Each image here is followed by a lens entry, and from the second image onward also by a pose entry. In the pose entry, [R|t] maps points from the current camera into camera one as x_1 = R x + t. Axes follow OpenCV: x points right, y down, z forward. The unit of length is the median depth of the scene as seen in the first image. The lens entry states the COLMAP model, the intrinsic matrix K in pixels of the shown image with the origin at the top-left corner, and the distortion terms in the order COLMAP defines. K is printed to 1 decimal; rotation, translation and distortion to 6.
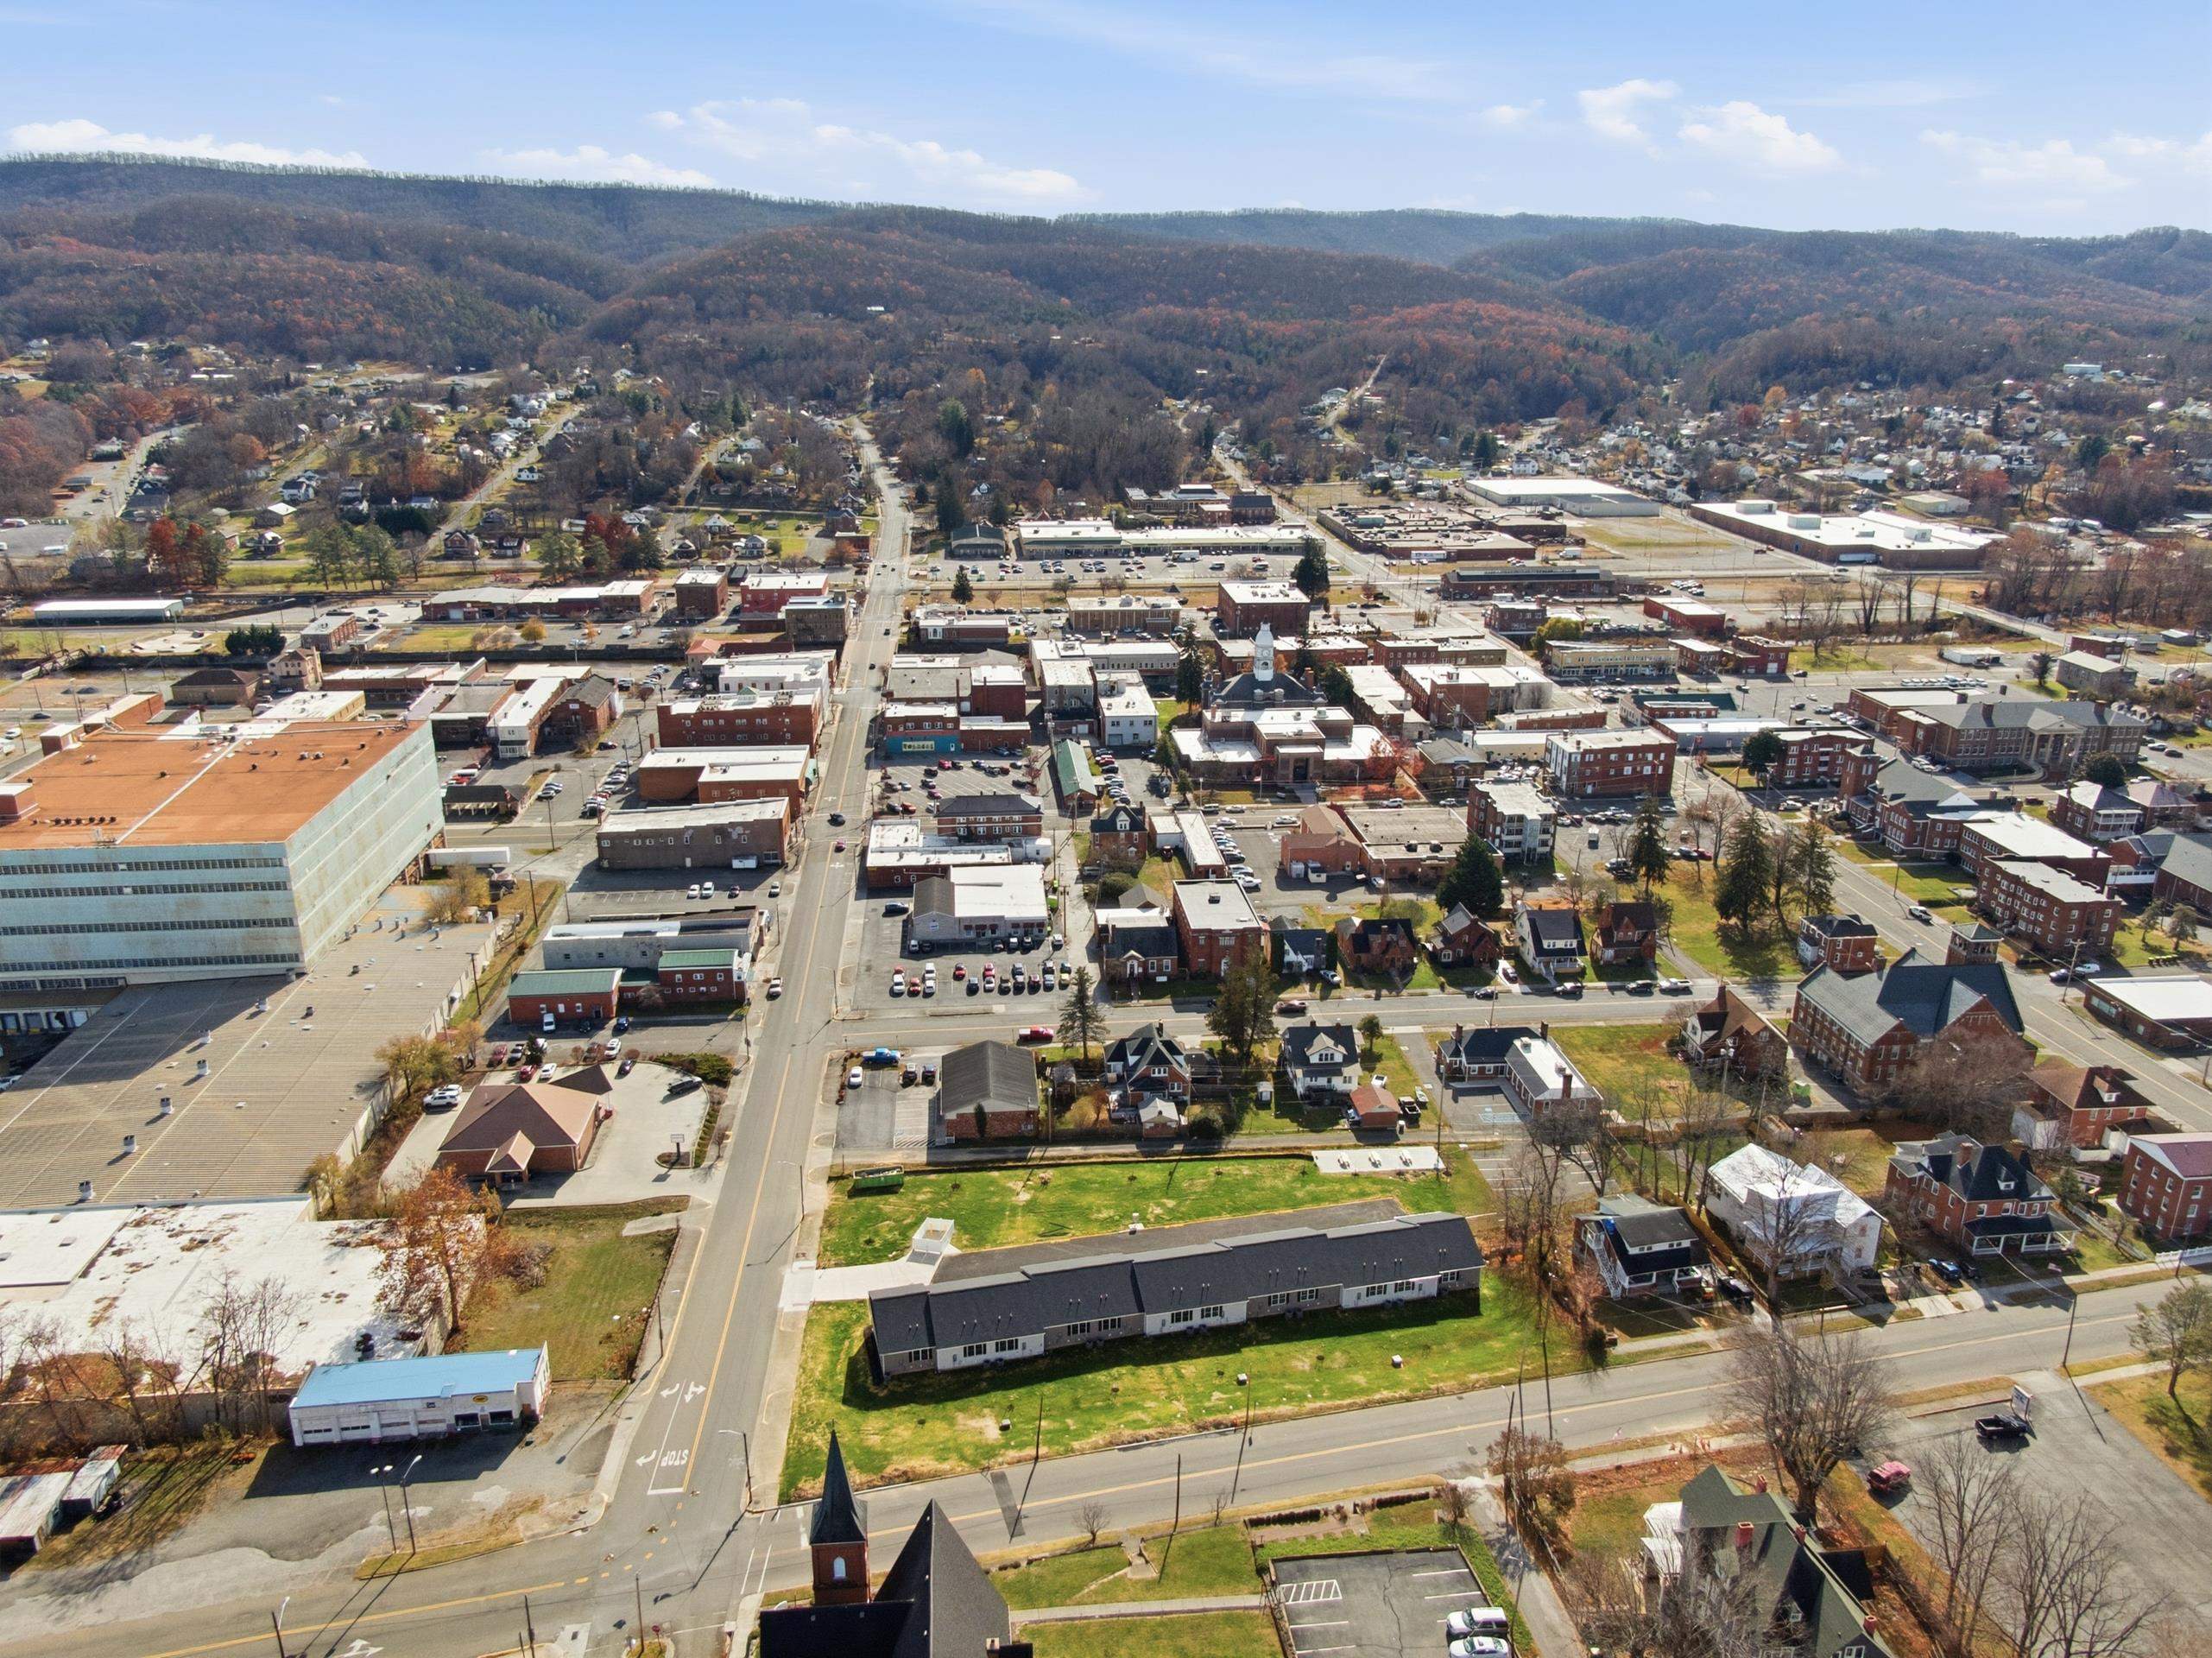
lens RADIAL K [[1580.1, 0, 1104.6], [0, 1580.1, 842.1], [0, 0, 1]] dist [0.050780, -0.074646]
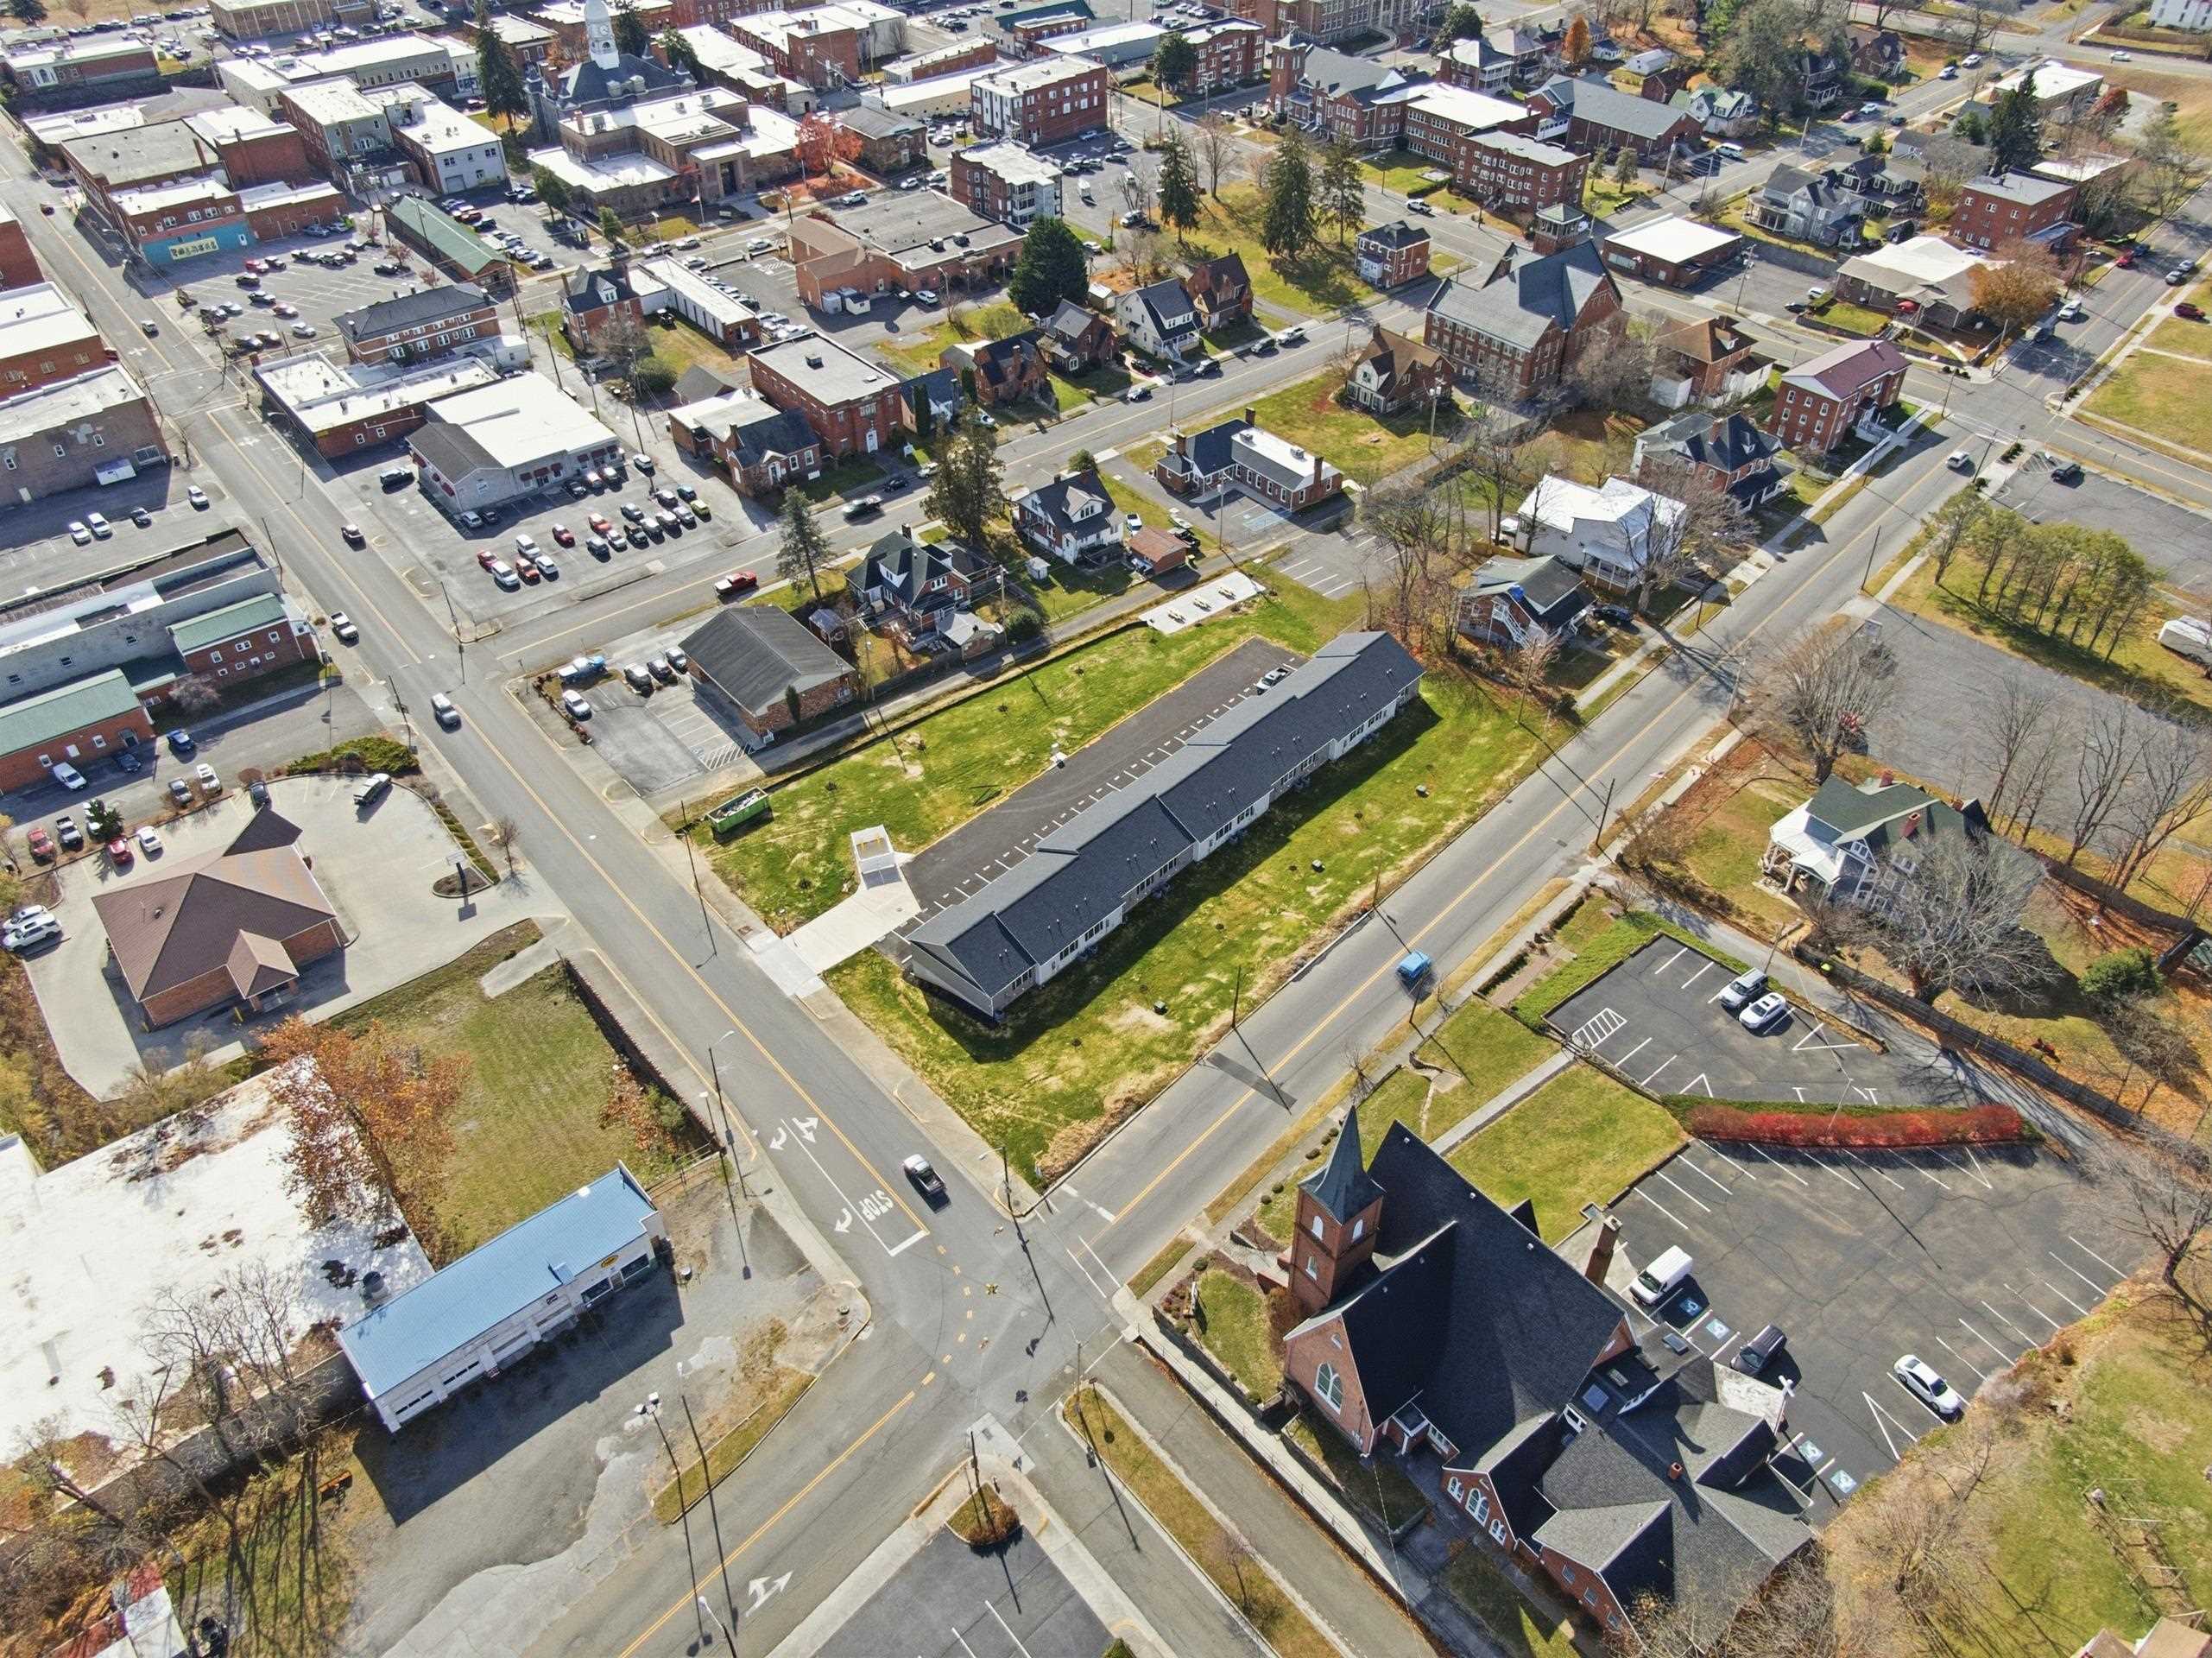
lens RADIAL K [[1580.1, 0, 1104.6], [0, 1580.1, 842.1], [0, 0, 1]] dist [0.050780, -0.074646]
pose [[0.835694, -0.368578, 0.407143, -0.281940], [0.192573, 0.890937, 0.411276, -0.064214], [-0.514326, -0.265296, 0.815529, 0.202149]]
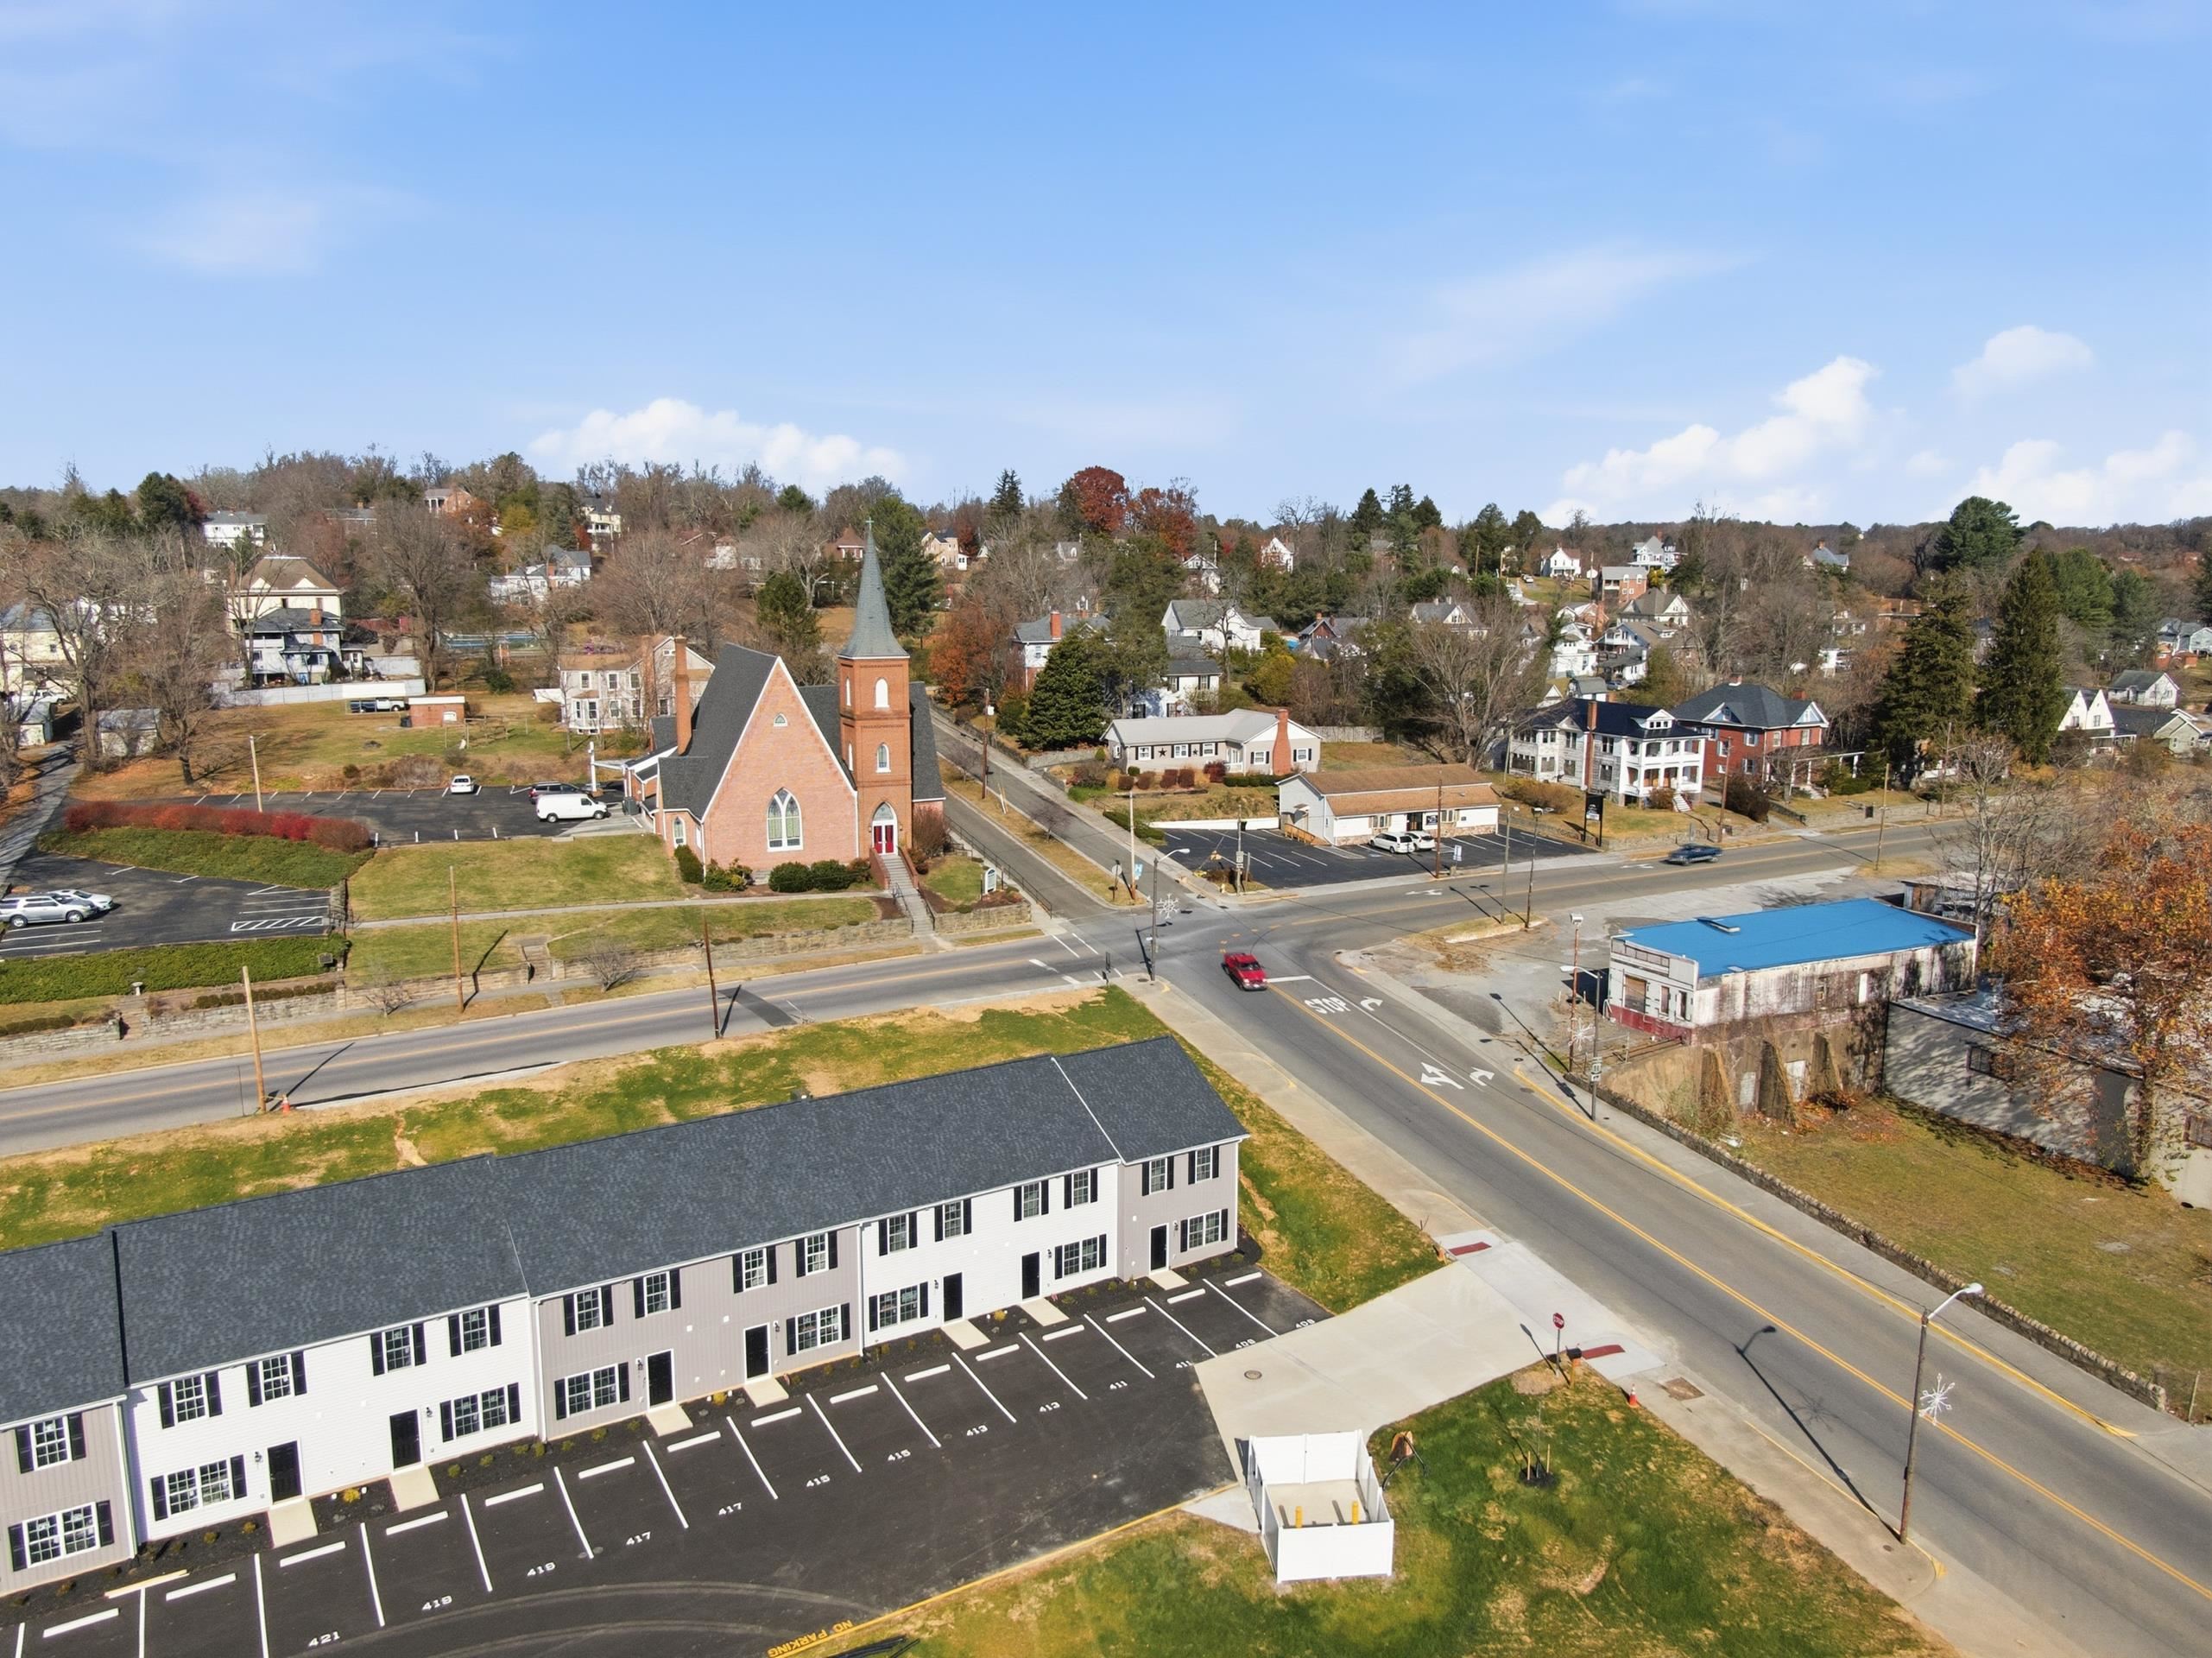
lens RADIAL K [[1580.1, 0, 1104.6], [0, 1580.1, 842.1], [0, 0, 1]] dist [0.050780, -0.074646]
pose [[-0.950802, 0.047764, -0.306094, -0.003159], [-0.108975, 0.873331, 0.474781, 0.034153], [0.289999, 0.484780, -0.825160, 0.933097]]
